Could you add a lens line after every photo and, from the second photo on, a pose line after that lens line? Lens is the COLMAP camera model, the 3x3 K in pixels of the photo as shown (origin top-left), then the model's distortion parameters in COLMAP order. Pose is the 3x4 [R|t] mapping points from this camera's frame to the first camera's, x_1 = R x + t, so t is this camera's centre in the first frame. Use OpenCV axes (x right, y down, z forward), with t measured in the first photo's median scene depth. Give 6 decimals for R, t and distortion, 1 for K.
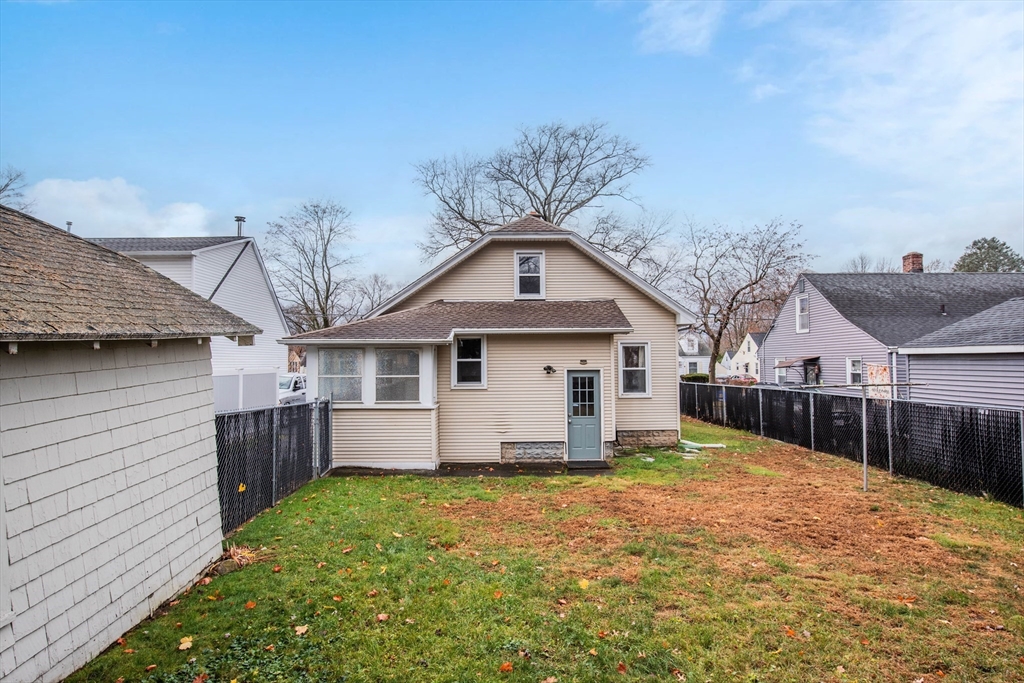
lens RADIAL K [[538.6, 0, 511.6], [0, 538.6, 334.0], [0, 0, 1]] dist [-0.000561, 0.001347]
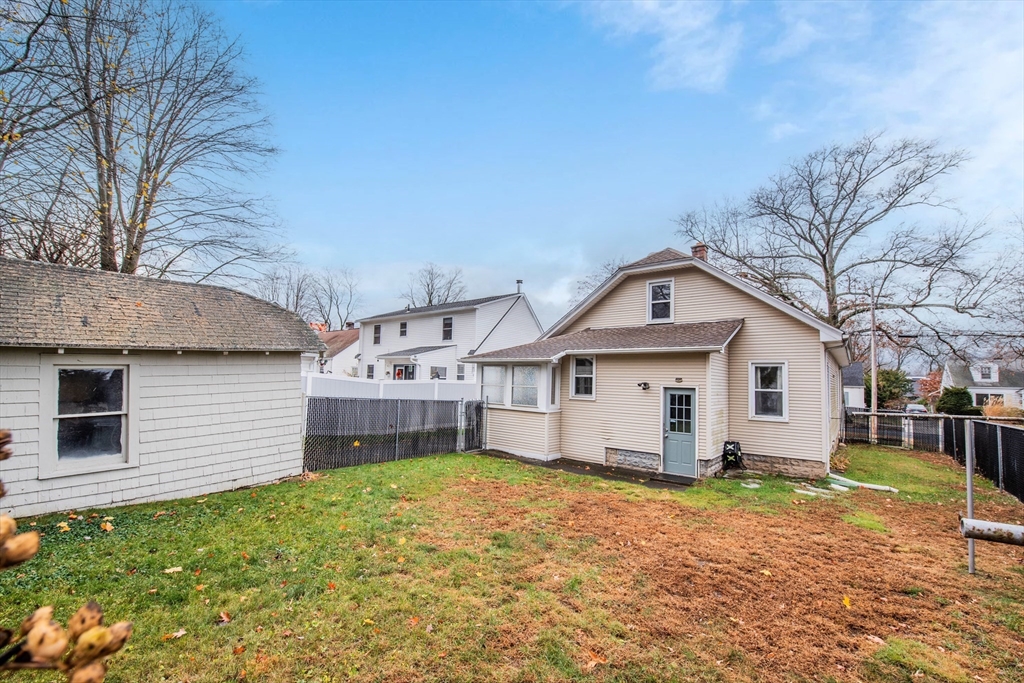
lens RADIAL K [[423.2, 0, 511.8], [0, 423.2, 351.1], [0, 0, 1]] dist [-0.011773, -0.000206]
pose [[0.769960, -0.017115, -0.637863, 0.405521], [-0.000898, 0.999610, -0.027905, 0.019226], [0.638092, 0.022058, 0.769644, 0.163872]]
